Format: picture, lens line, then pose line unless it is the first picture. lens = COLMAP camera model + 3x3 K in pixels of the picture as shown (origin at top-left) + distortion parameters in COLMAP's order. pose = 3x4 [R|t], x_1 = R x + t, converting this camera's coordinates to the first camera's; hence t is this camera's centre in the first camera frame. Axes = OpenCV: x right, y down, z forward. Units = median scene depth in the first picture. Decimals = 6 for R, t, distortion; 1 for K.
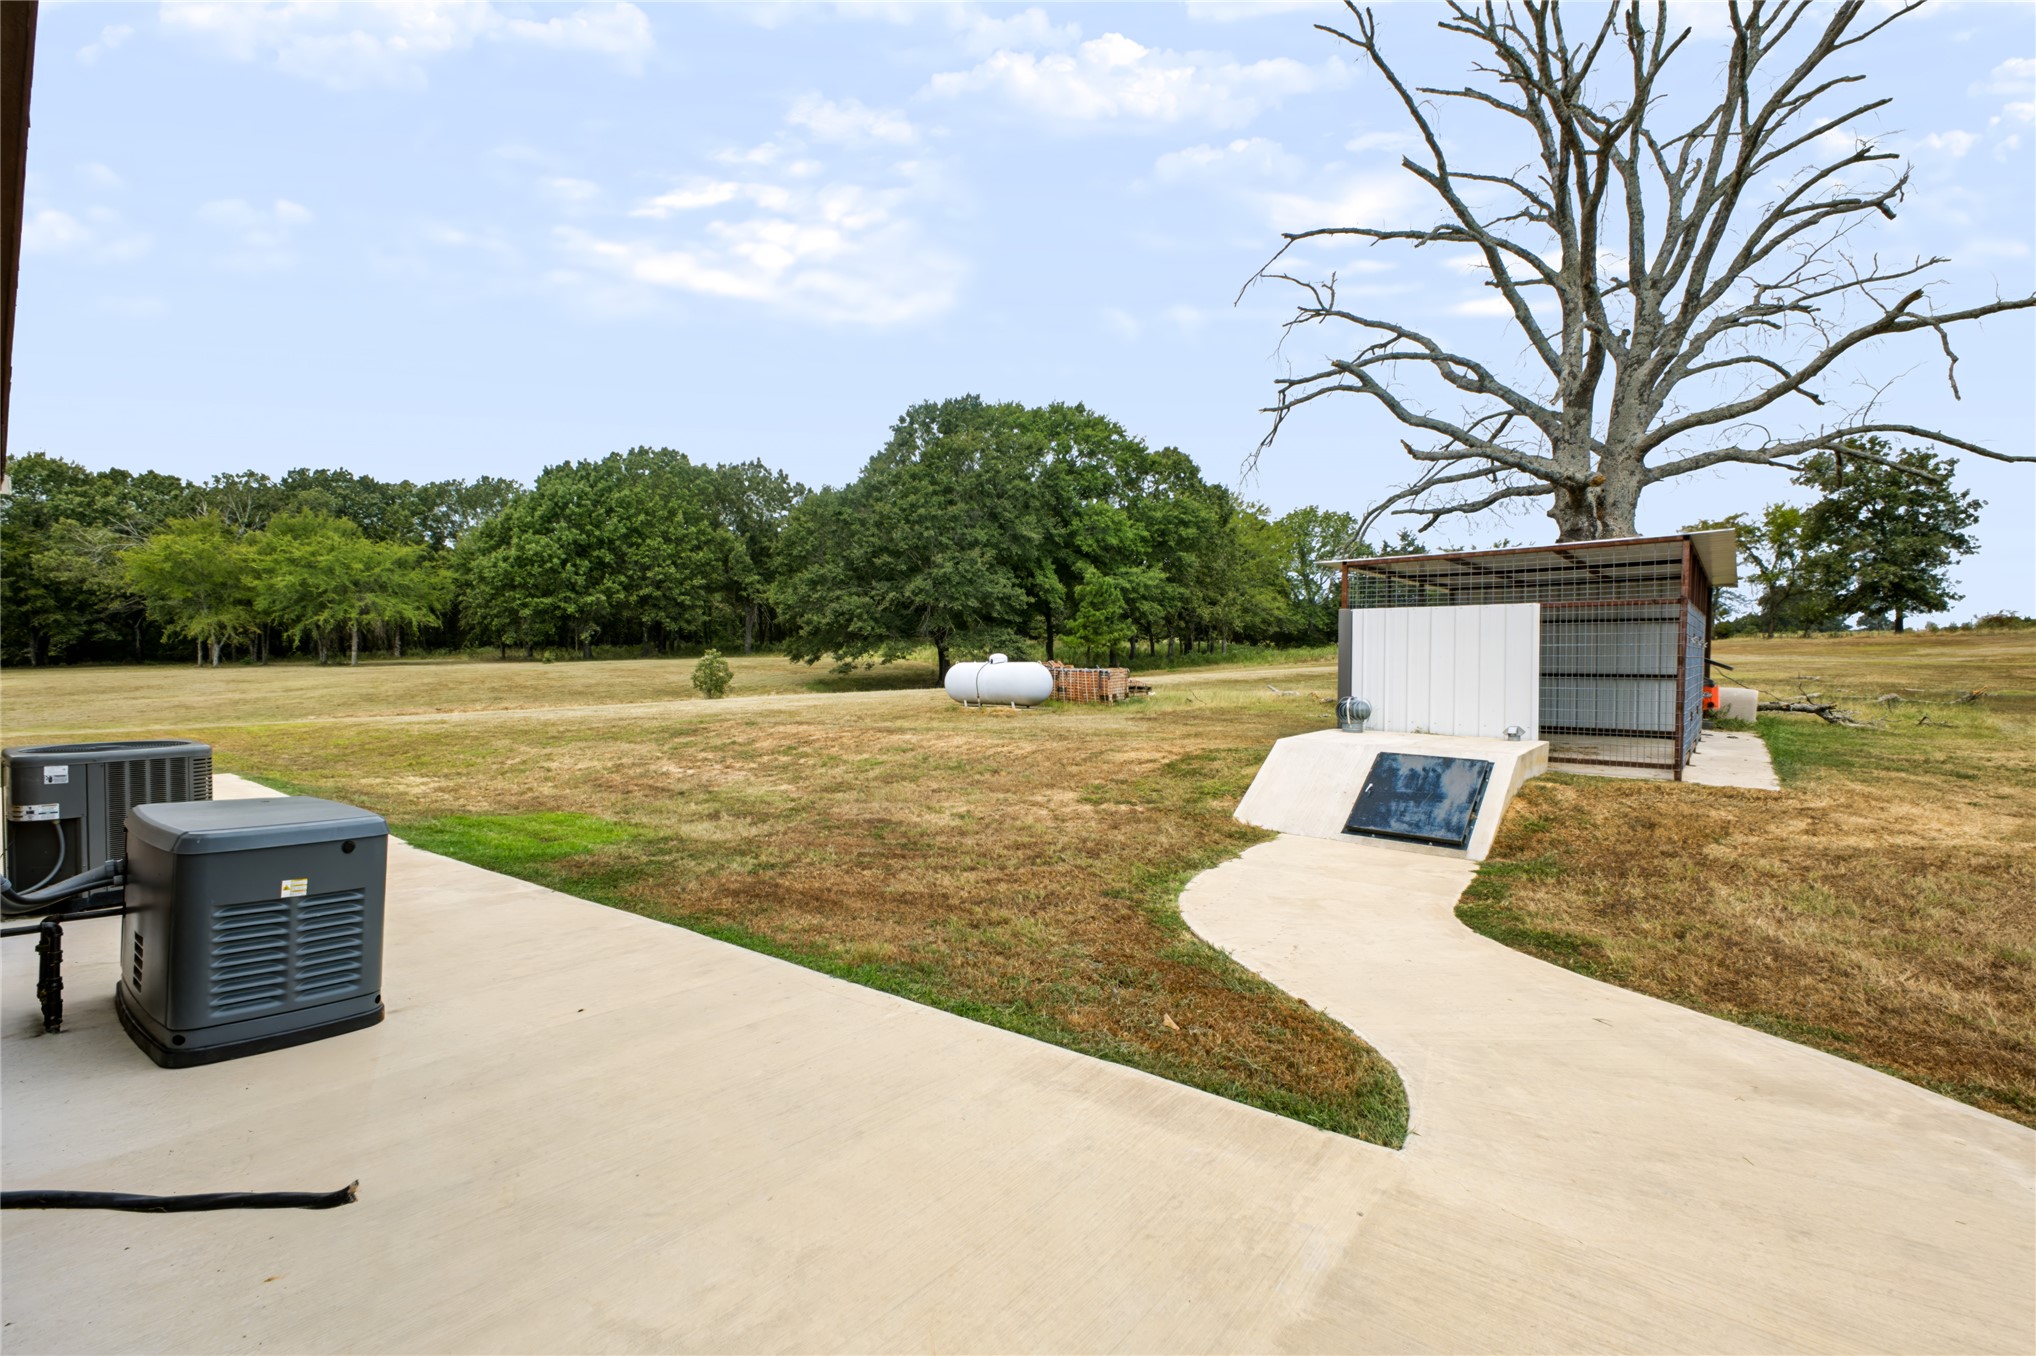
lens RADIAL K [[918.4, 0, 1029.5], [0, 918.4, 673.2], [0, 0, 1]] dist [0.002408, -0.000057]
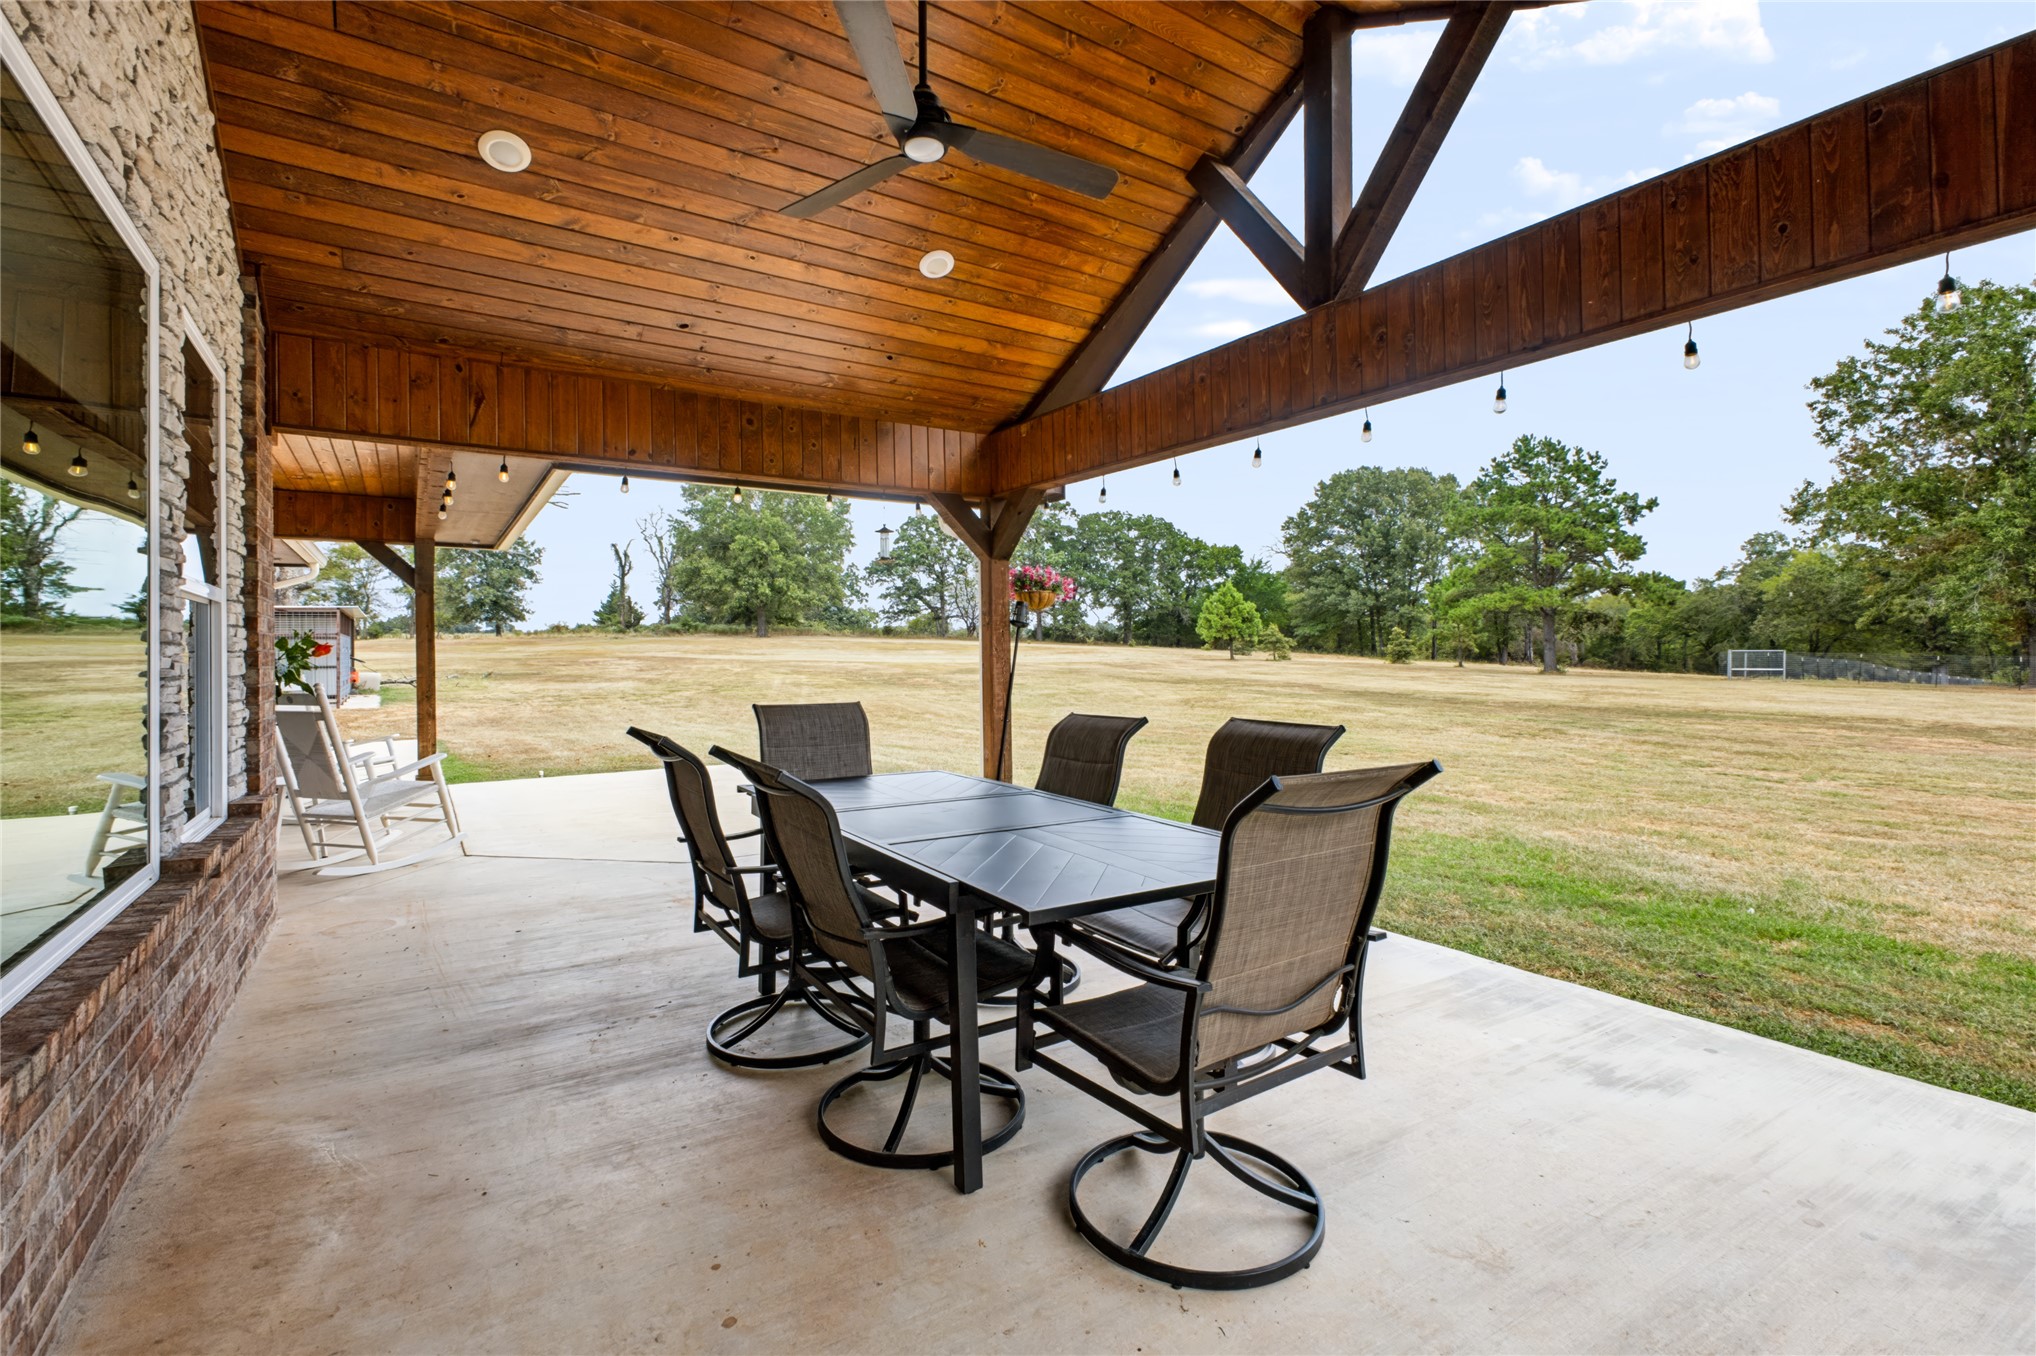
lens RADIAL K [[885.8, 0, 1030.1], [0, 885.8, 634.9], [0, 0, 1]] dist [0.007911, 0.000161]
pose [[0.287530, 0.010117, 0.957718, -0.125022], [0.026733, 0.999470, -0.018584, 0.001980], [-0.957399, 0.030946, 0.287107, -0.174861]]
